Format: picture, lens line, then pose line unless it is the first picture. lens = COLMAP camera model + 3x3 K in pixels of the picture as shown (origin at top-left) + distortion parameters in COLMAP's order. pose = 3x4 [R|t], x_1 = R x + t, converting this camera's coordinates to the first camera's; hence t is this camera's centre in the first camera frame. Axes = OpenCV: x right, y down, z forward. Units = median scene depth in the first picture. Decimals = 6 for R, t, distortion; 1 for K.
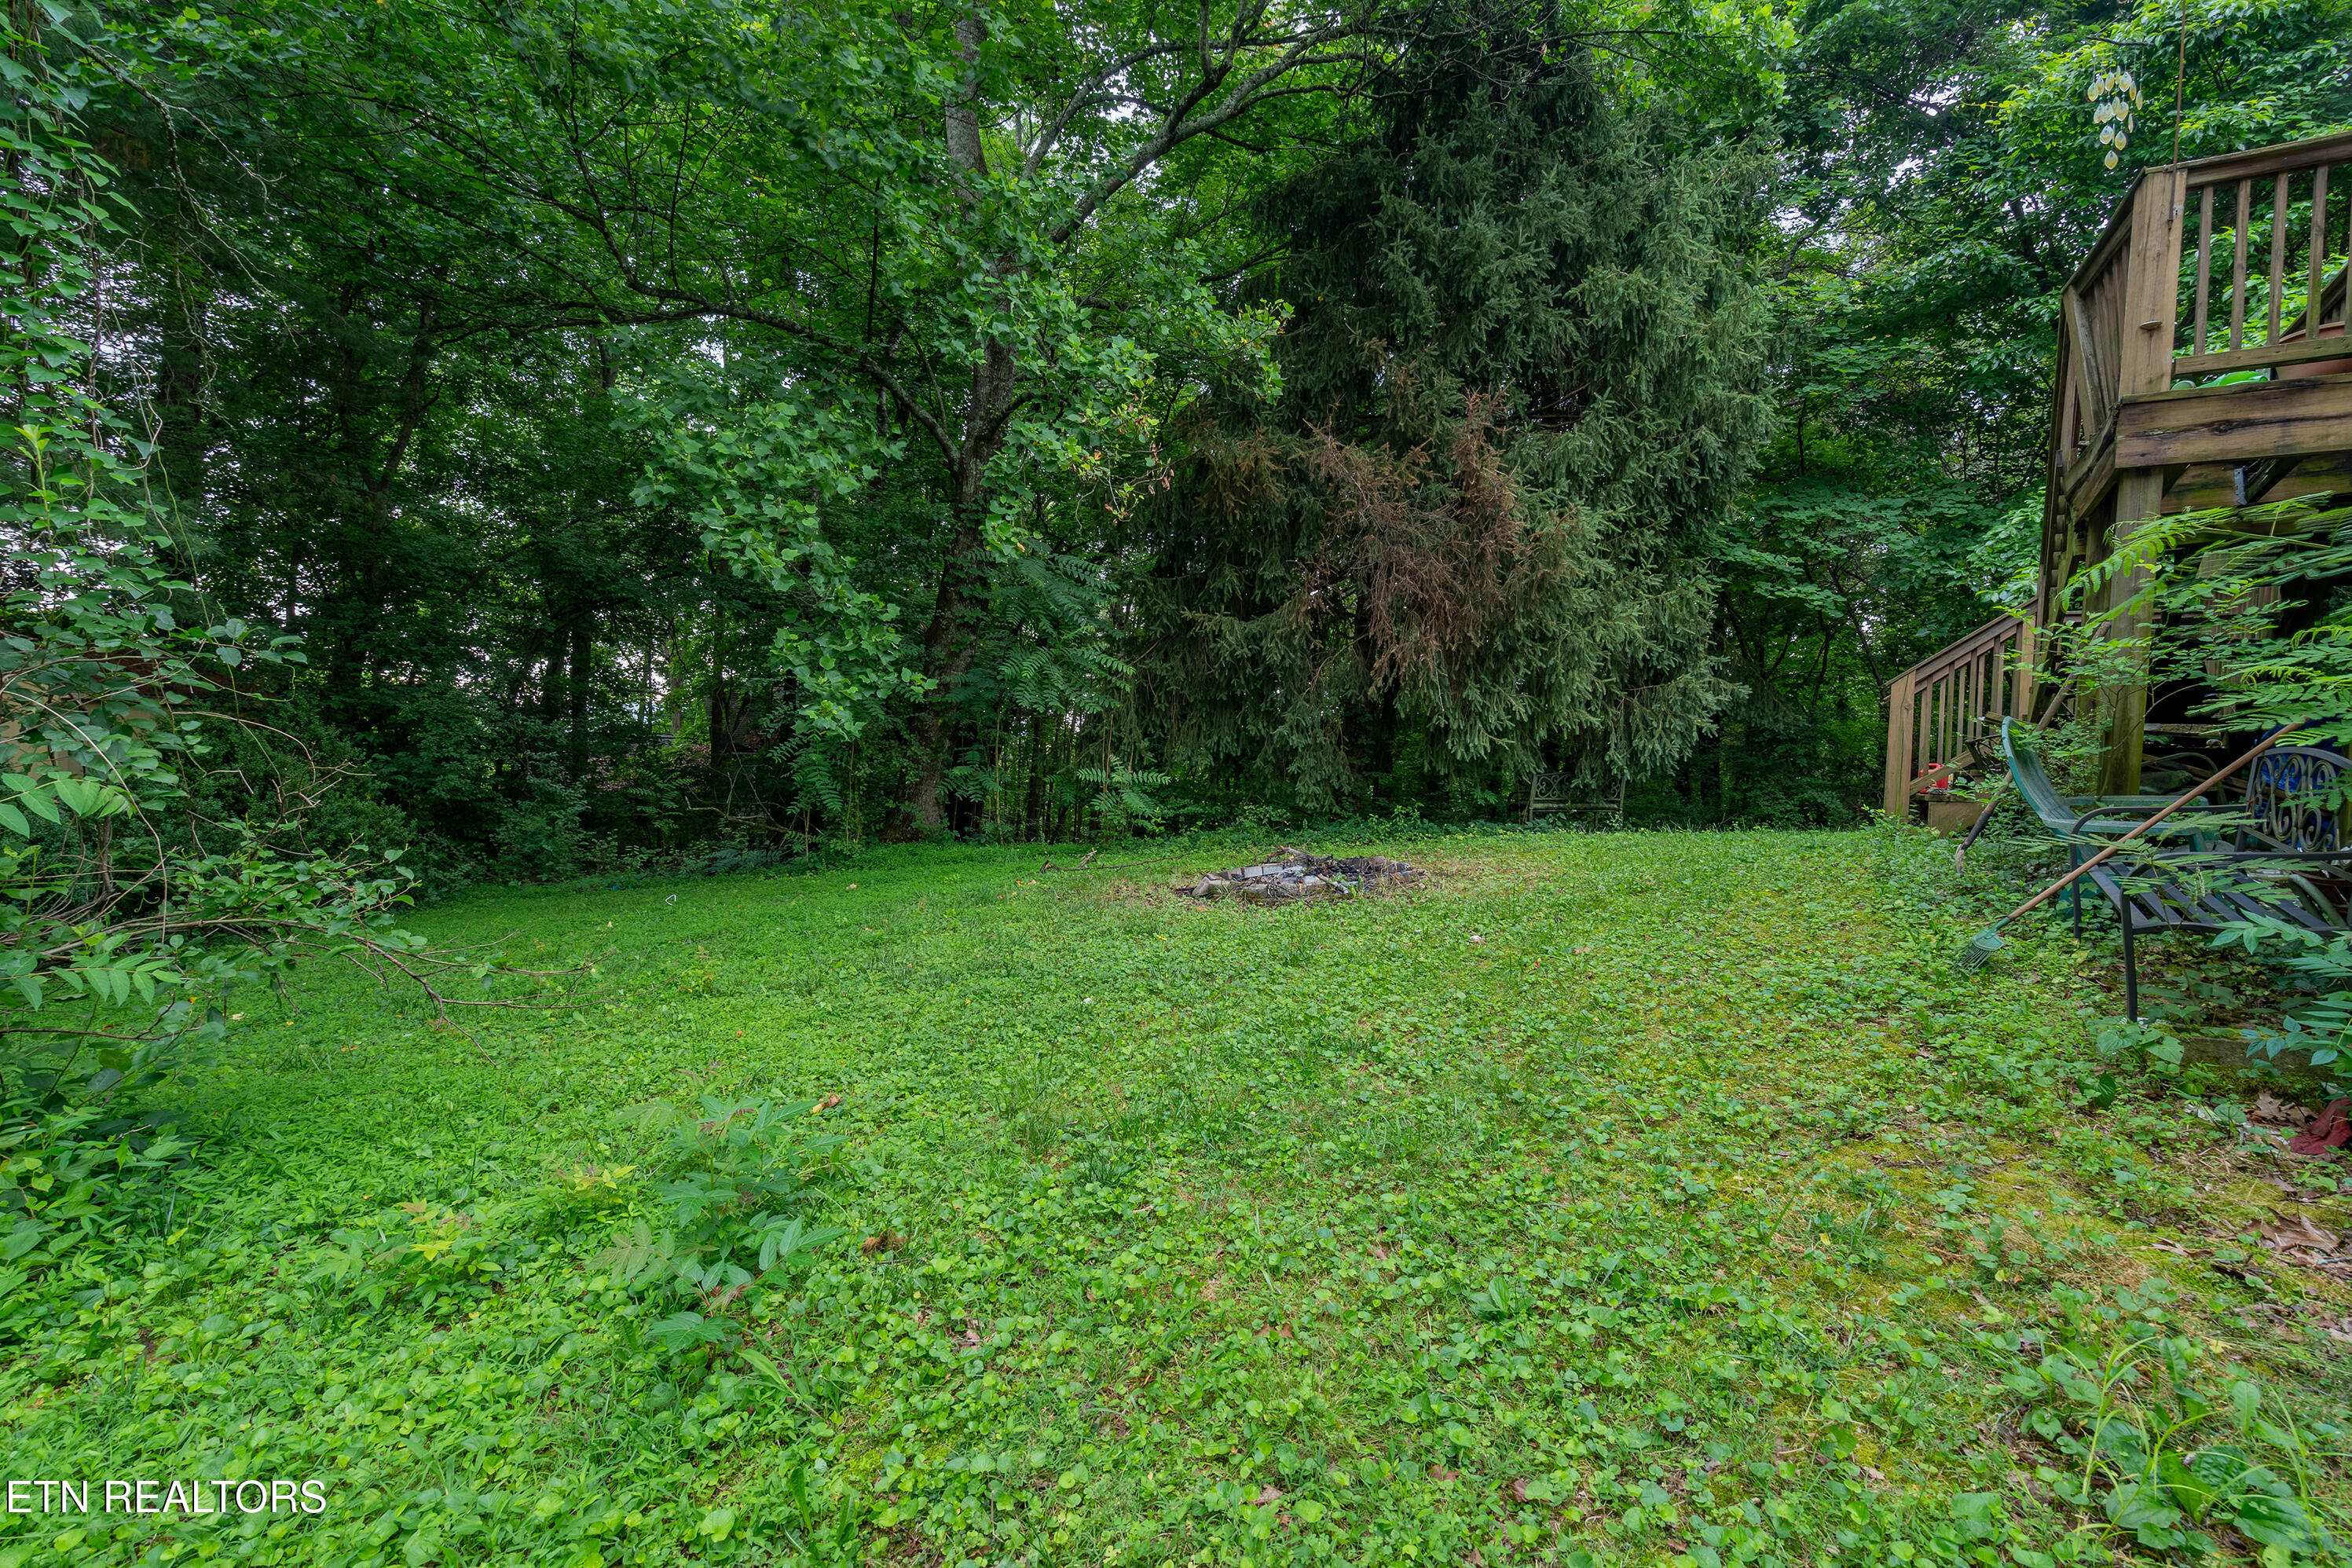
lens RADIAL K [[1068.1, 0, 1188.0], [0, 1068.1, 777.1], [0, 0, 1]] dist [-0.001442, -0.000192]
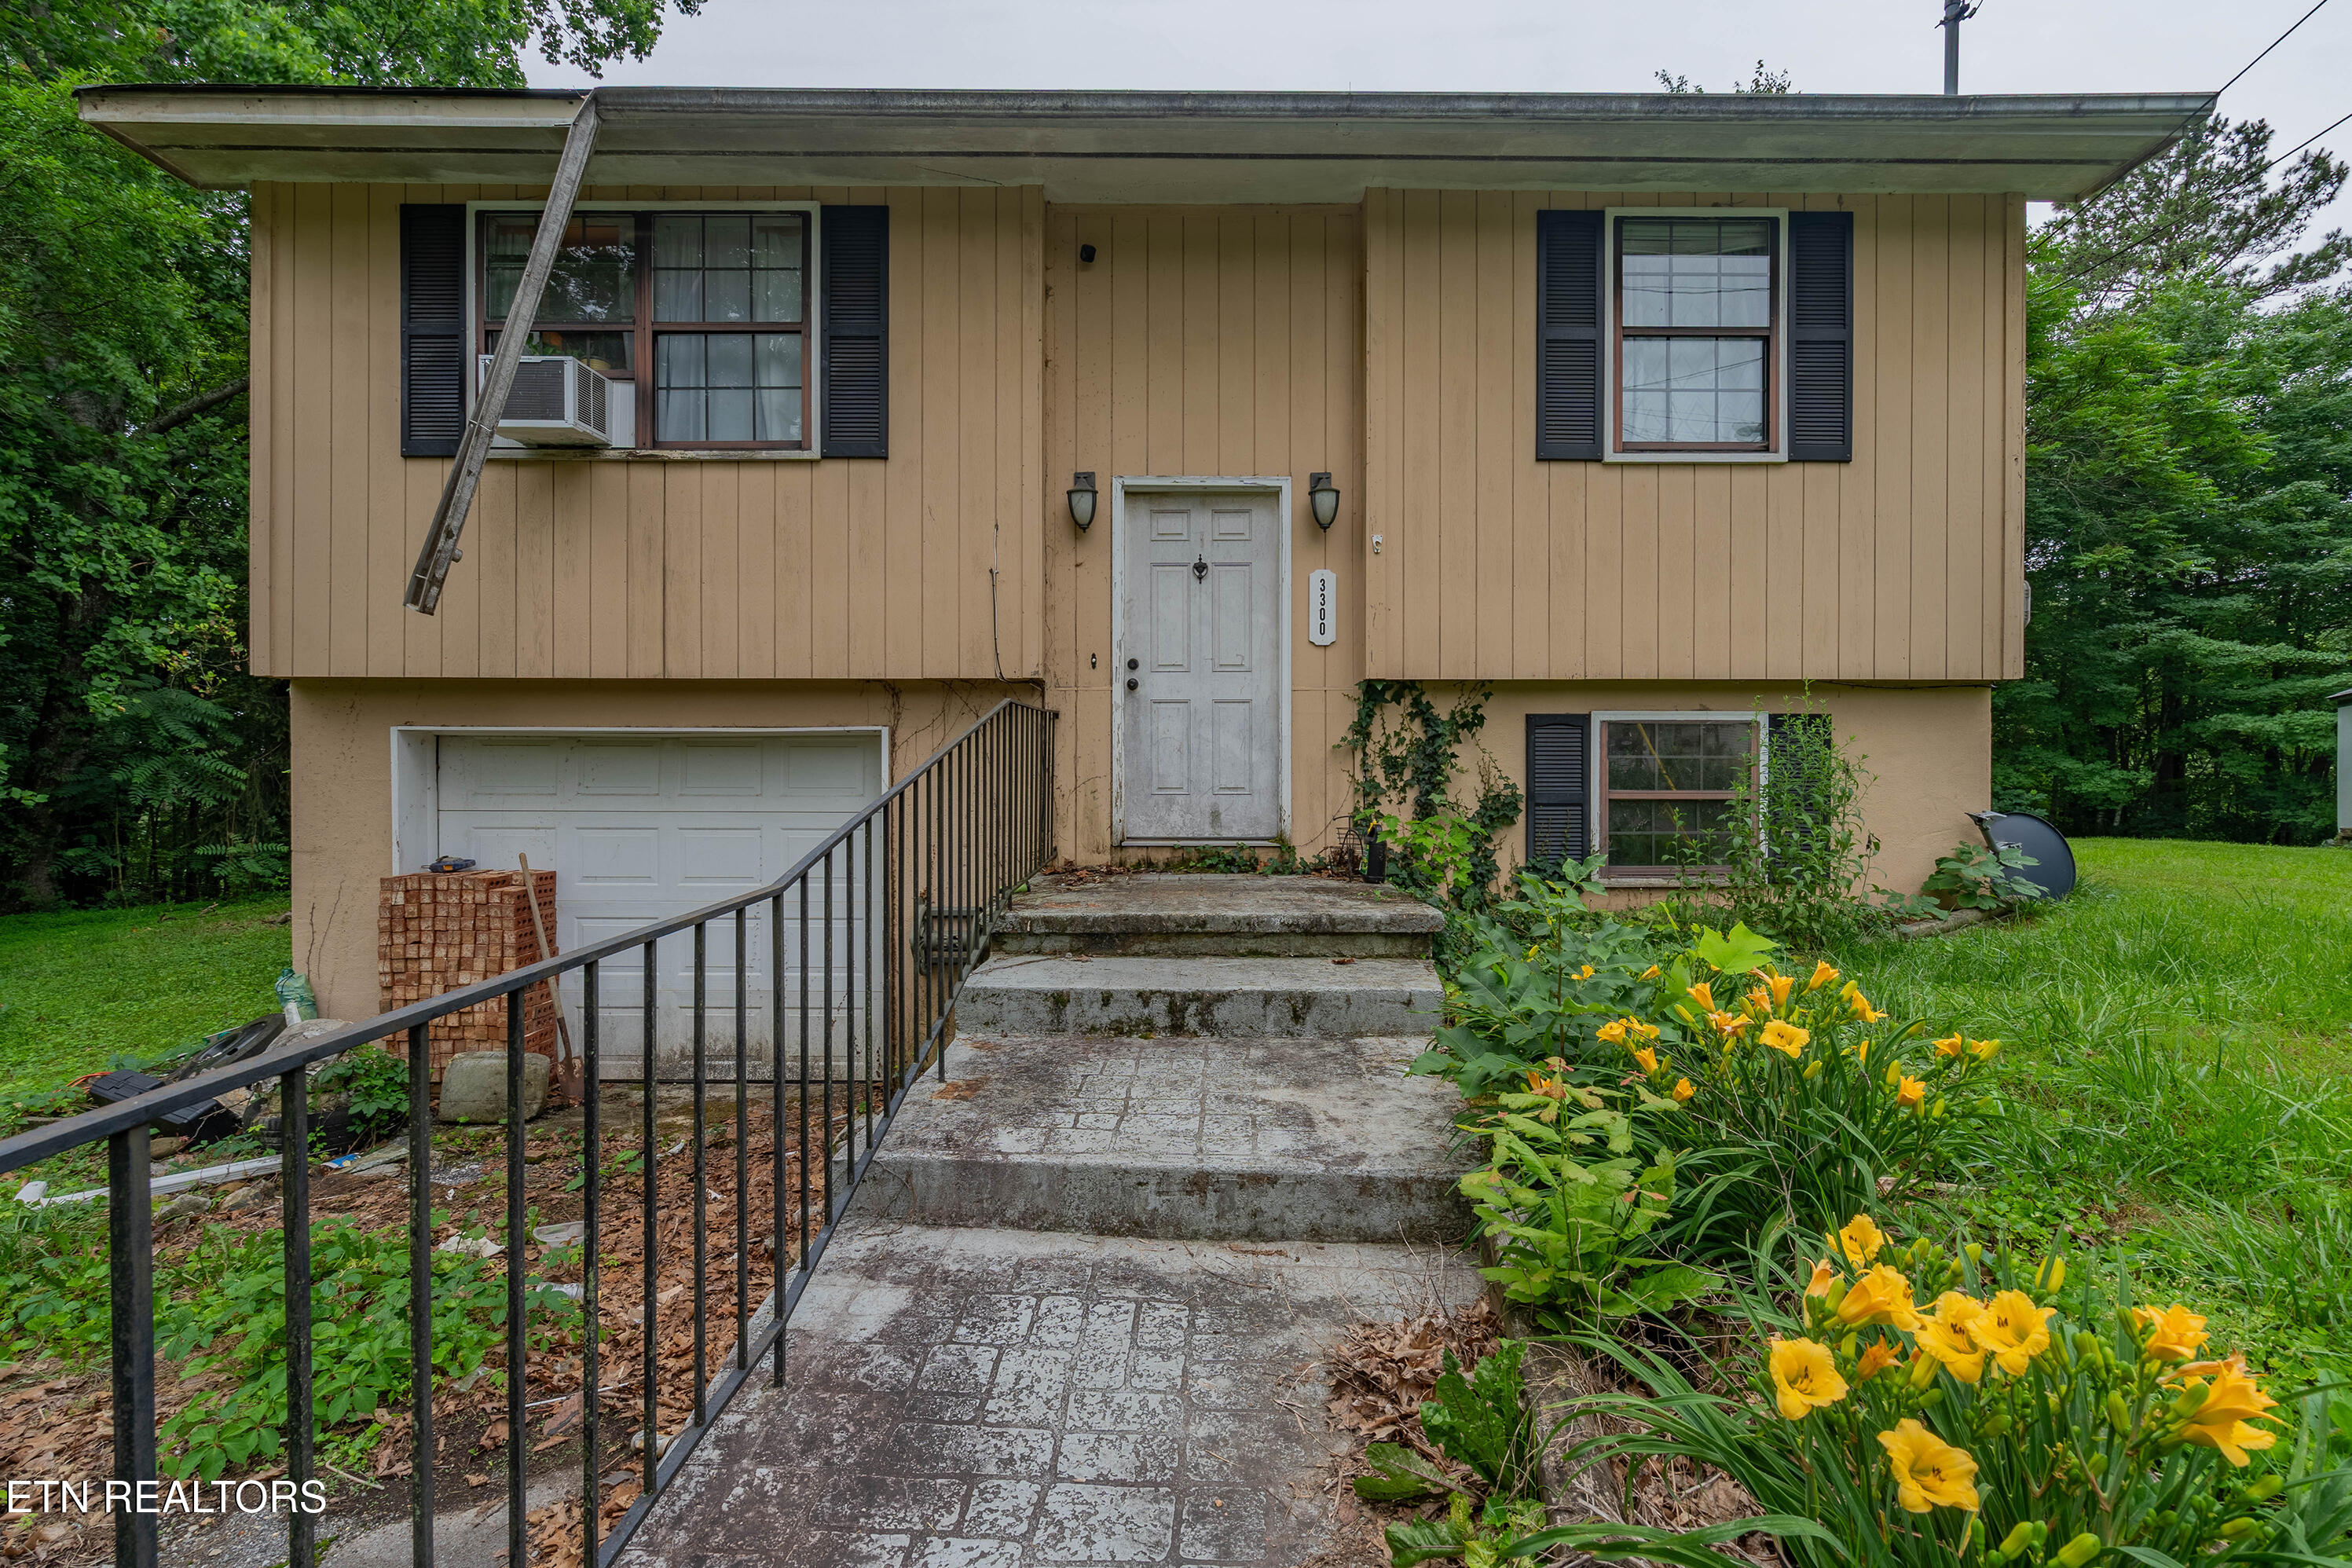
lens RADIAL K [[1068.1, 0, 1188.0], [0, 1068.1, 777.1], [0, 0, 1]] dist [-0.001442, -0.000192]
pose [[0.830749, -0.034995, 0.555547, 0.201765], [0.045010, 0.998977, -0.004379, -0.032627], [-0.554825, 0.028643, 0.831474, -0.862303]]
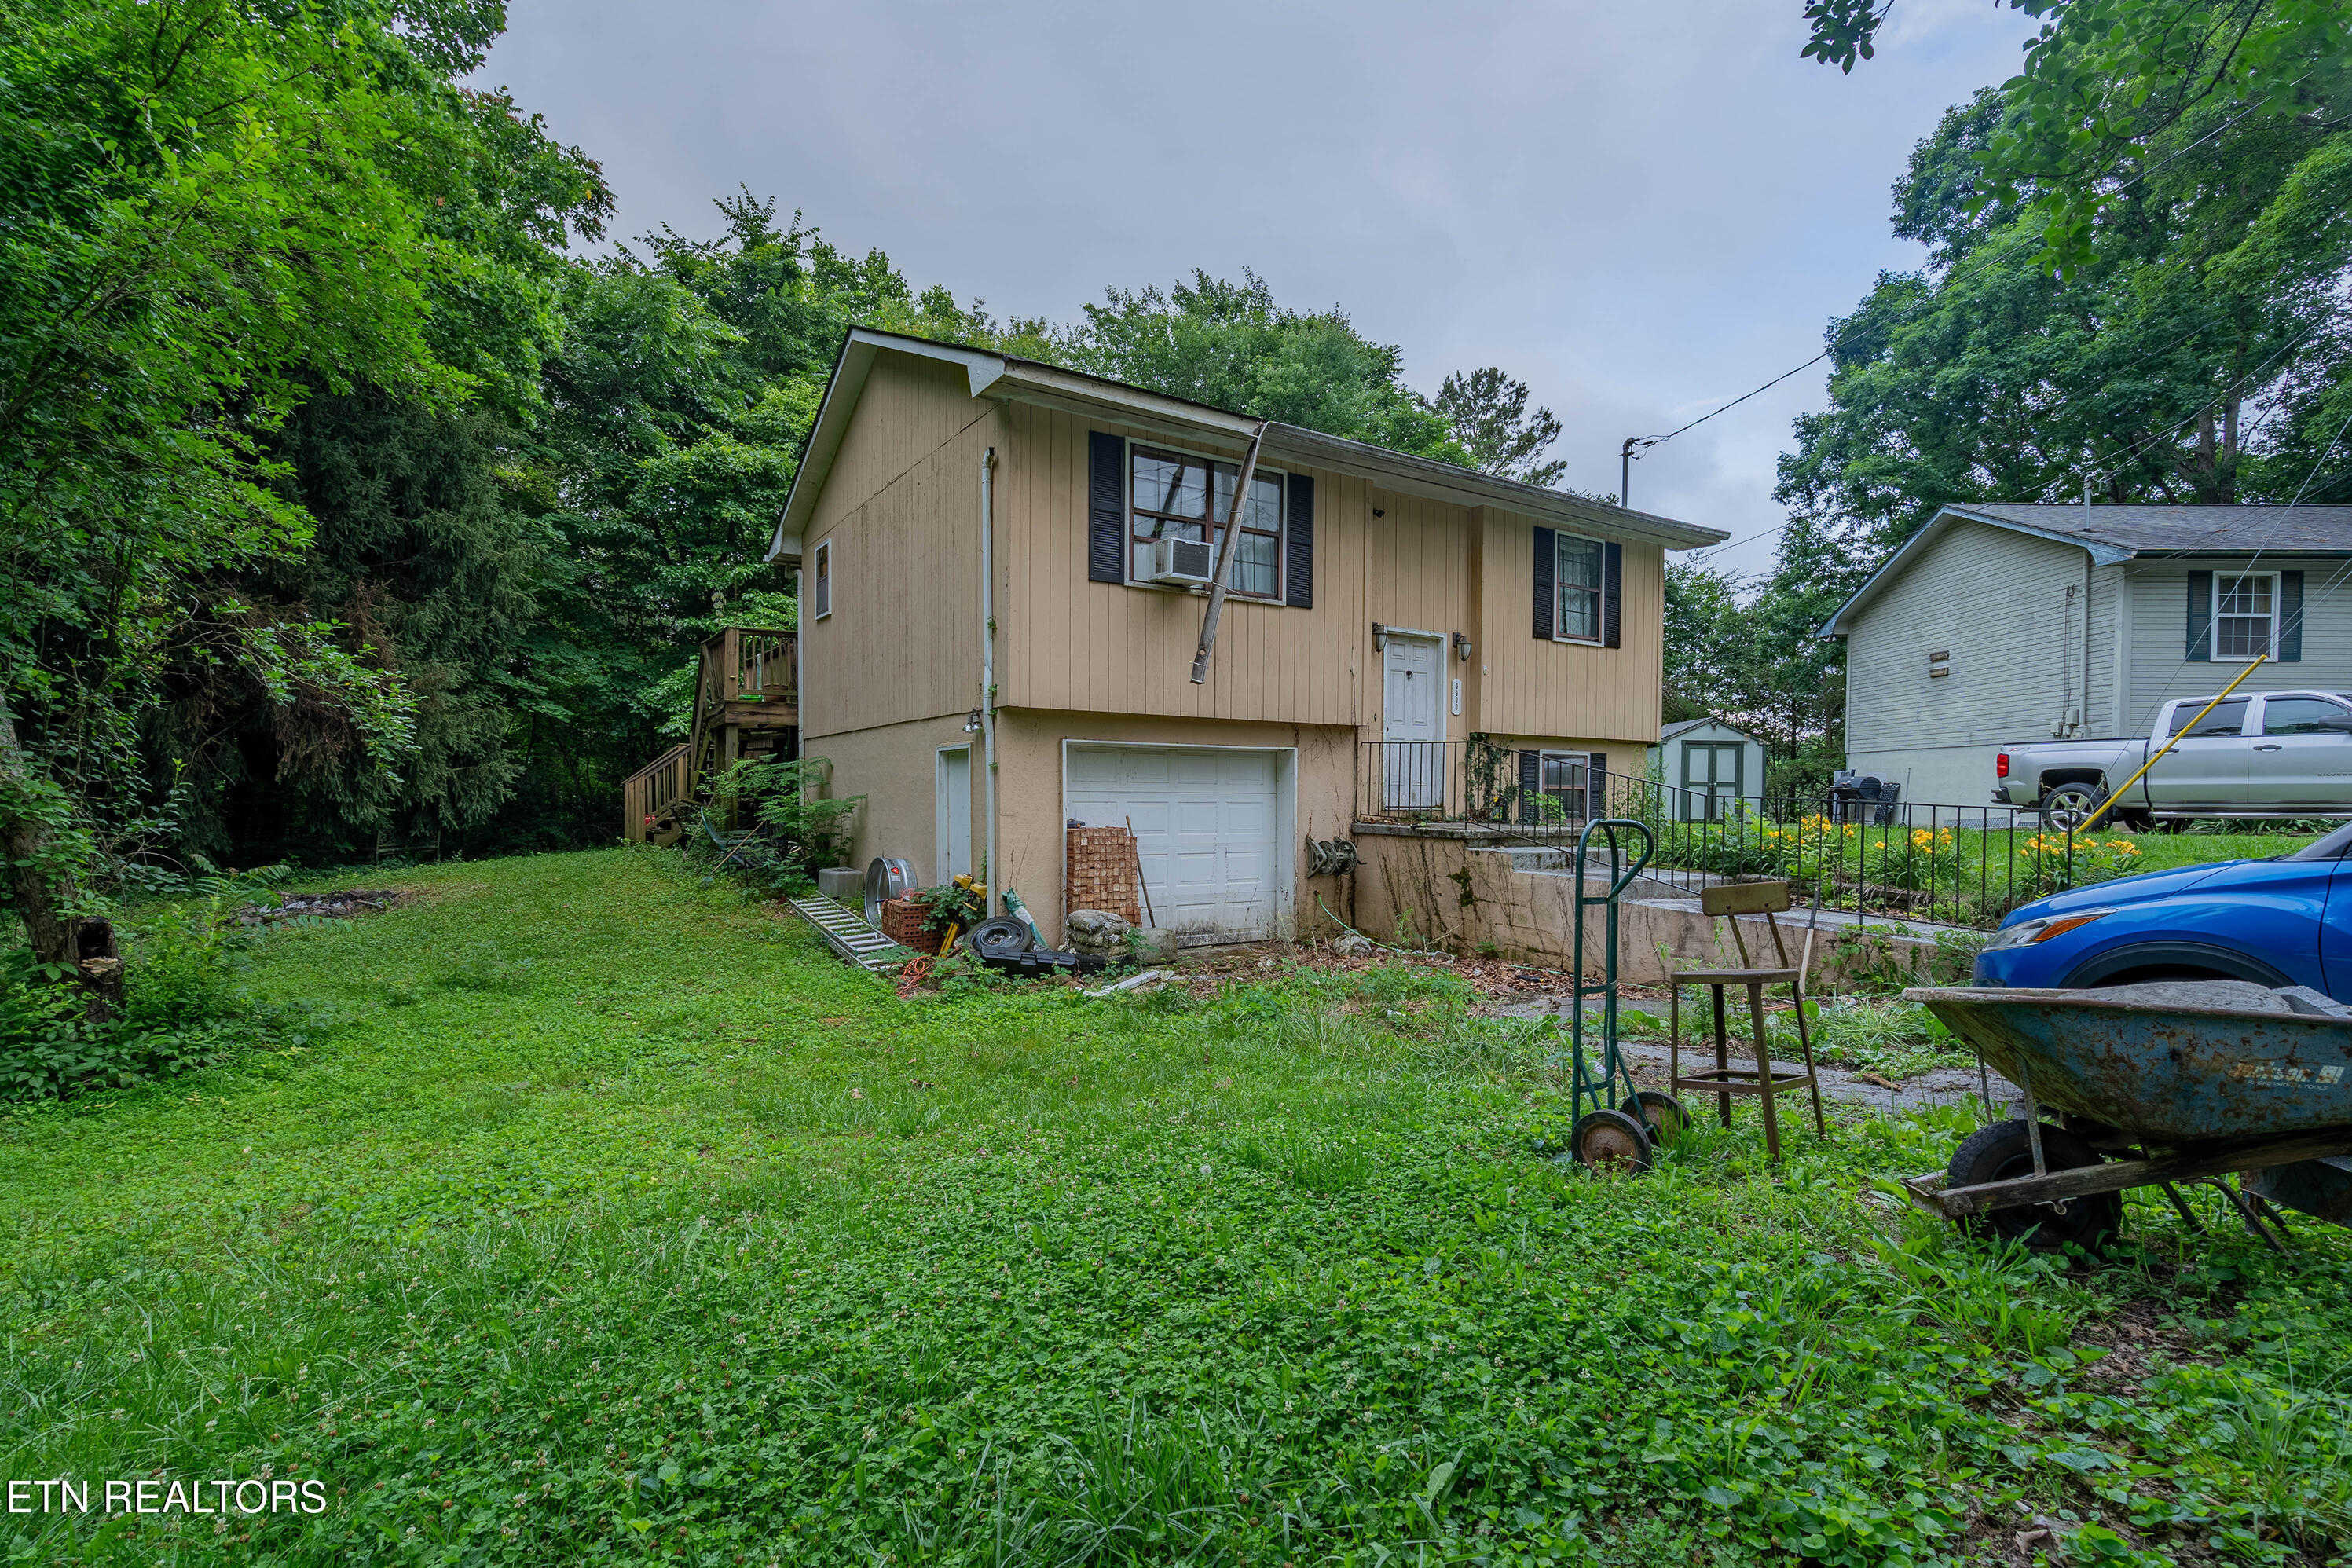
lens RADIAL K [[1079.0, 0, 1179.7], [0, 1079.0, 817.6], [0, 0, 1]] dist [-0.002034, -0.000232]
pose [[0.401068, -0.052433, 0.914547, -0.645415], [0.034210, 0.998521, 0.042245, -0.048060], [-0.915409, 0.014343, 0.402269, -0.636974]]
